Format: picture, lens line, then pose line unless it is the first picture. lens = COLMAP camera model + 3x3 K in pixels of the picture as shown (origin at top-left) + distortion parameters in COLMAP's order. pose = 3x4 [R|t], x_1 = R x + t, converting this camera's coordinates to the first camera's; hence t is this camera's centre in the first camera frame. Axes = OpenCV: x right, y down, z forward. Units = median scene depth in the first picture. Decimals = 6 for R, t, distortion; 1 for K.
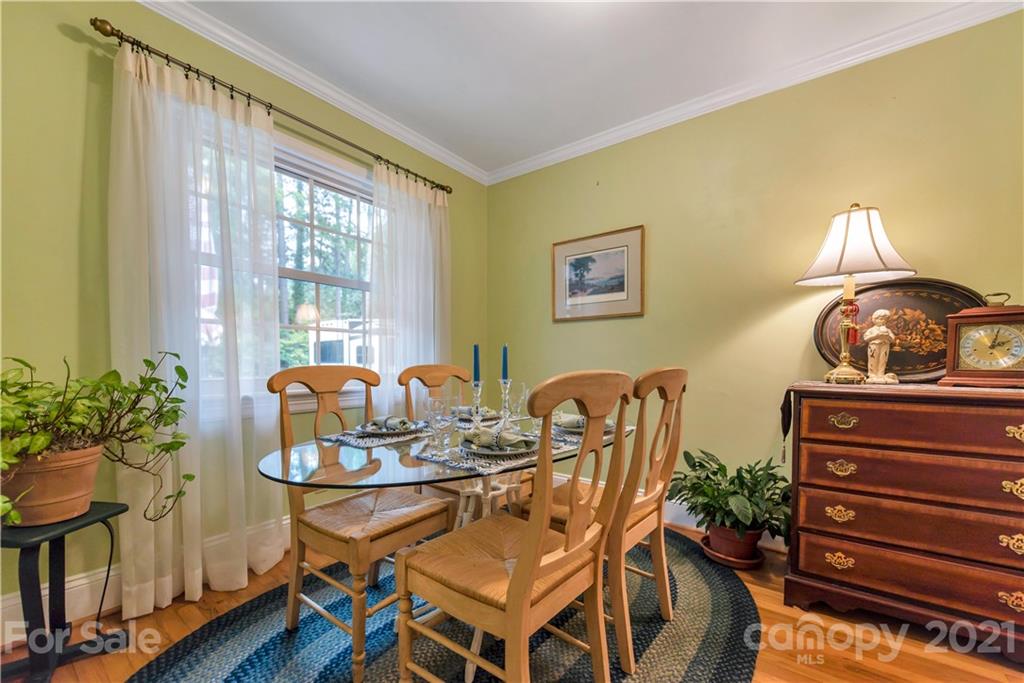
lens RADIAL K [[408.2, 0, 509.7], [0, 408.2, 401.1], [0, 0, 1]] dist [-0.000993, -0.000278]
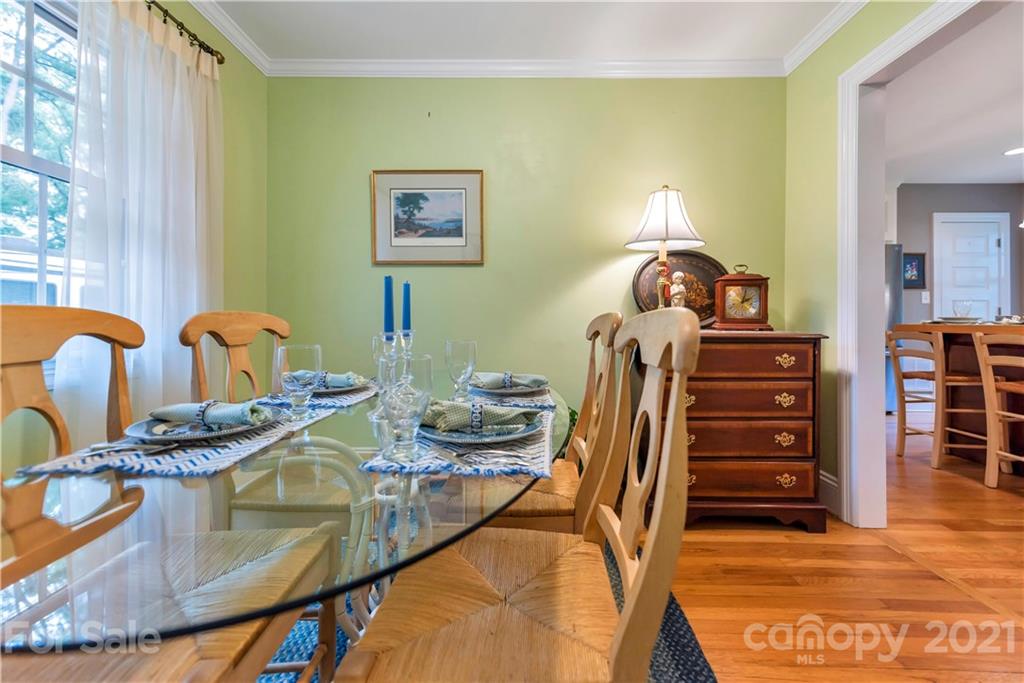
lens RADIAL K [[405.5, 0, 514.8], [0, 405.5, 334.4], [0, 0, 1]] dist [0.002565, -0.000304]
pose [[0.802149, -0.020007, 0.596789, -0.187081], [0.055720, 0.997586, -0.041450, -0.003943], [-0.594519, 0.066502, 0.801327, 0.219417]]
